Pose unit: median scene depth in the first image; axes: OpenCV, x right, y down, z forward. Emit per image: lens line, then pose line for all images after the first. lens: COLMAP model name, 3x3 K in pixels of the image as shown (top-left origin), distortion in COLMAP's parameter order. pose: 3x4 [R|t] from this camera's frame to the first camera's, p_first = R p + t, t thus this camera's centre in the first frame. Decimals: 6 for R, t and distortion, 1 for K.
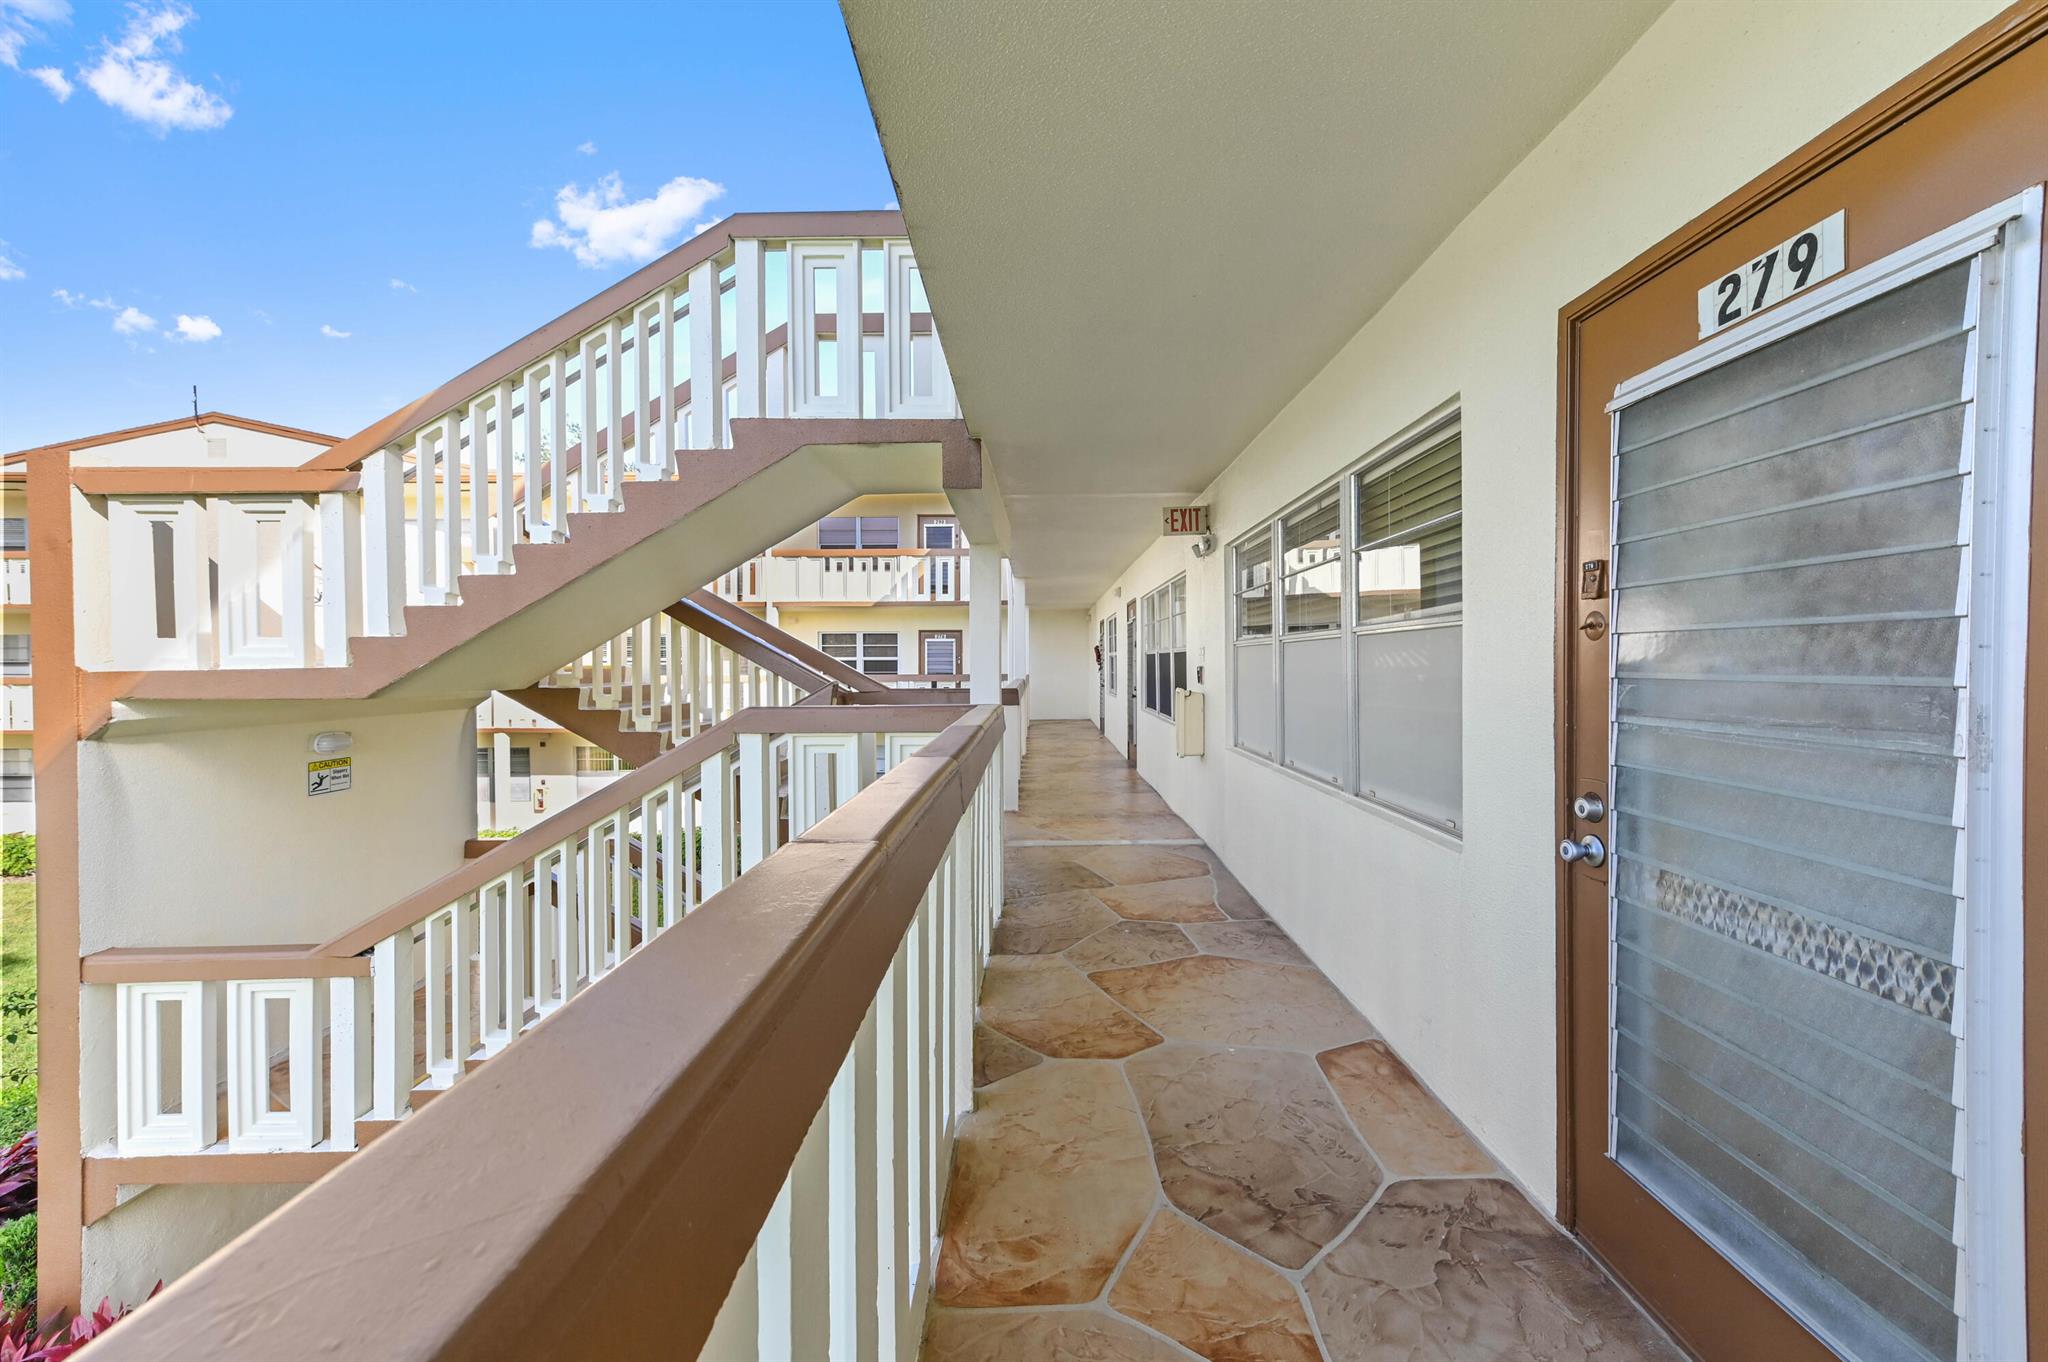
lens RADIAL K [[804.9, 0, 1029.7], [0, 804.9, 679.6], [0, 0, 1]] dist [0.001536, 0.000266]
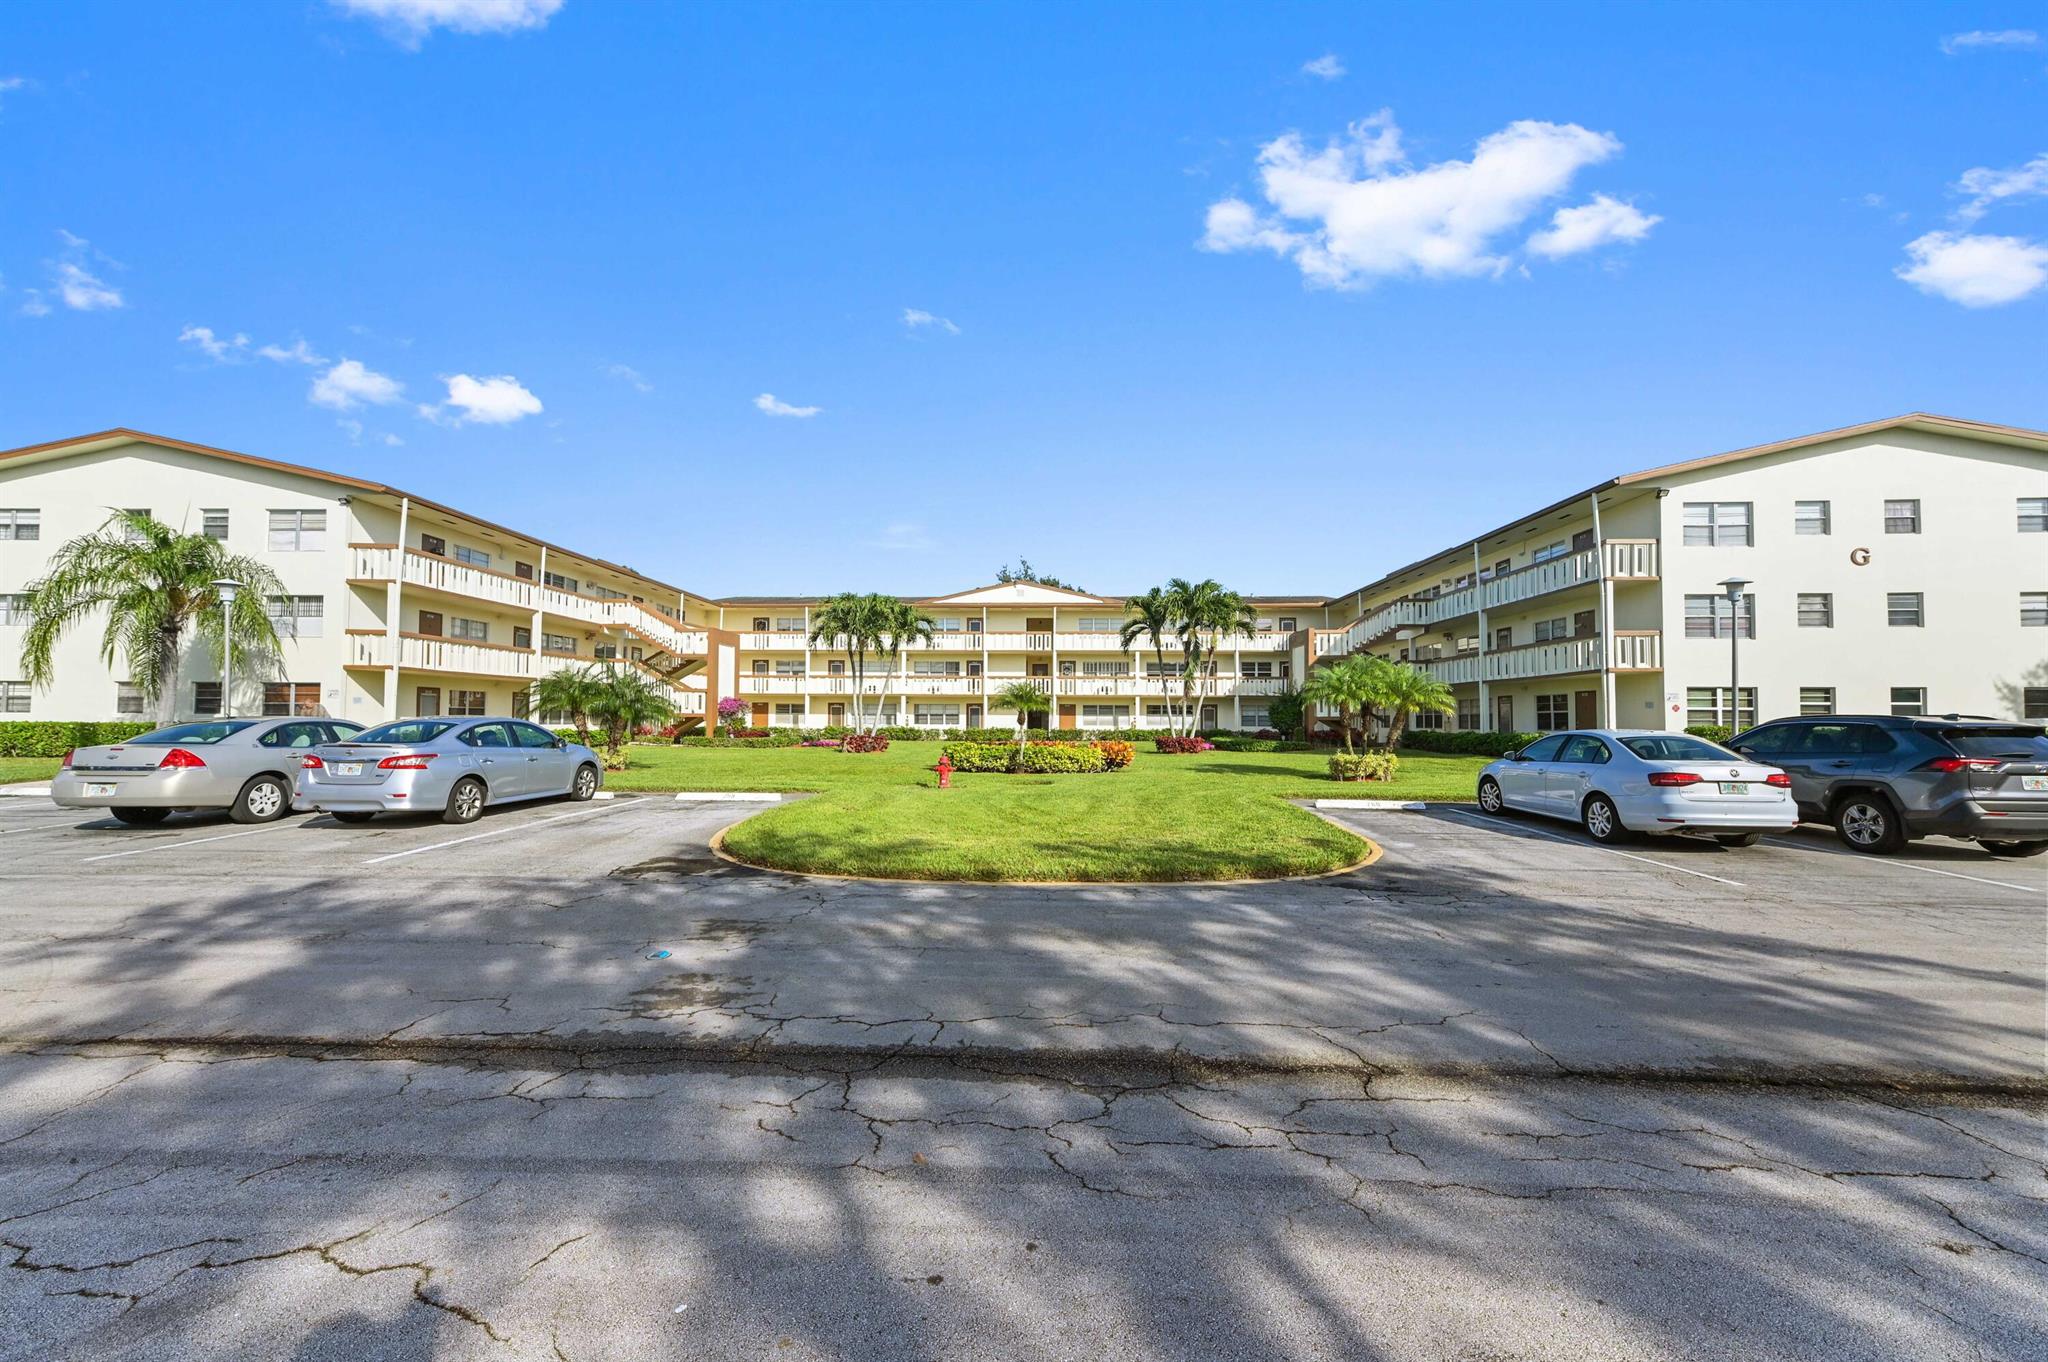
lens RADIAL K [[804.9, 0, 1029.7], [0, 804.9, 679.6], [0, 0, 1]] dist [0.001536, 0.000266]
pose [[0.996107, -0.038314, 0.079389, -0.761311], [0.039165, 0.999190, -0.009197, -0.241329], [-0.078972, 0.012271, 0.996801, 0.460355]]
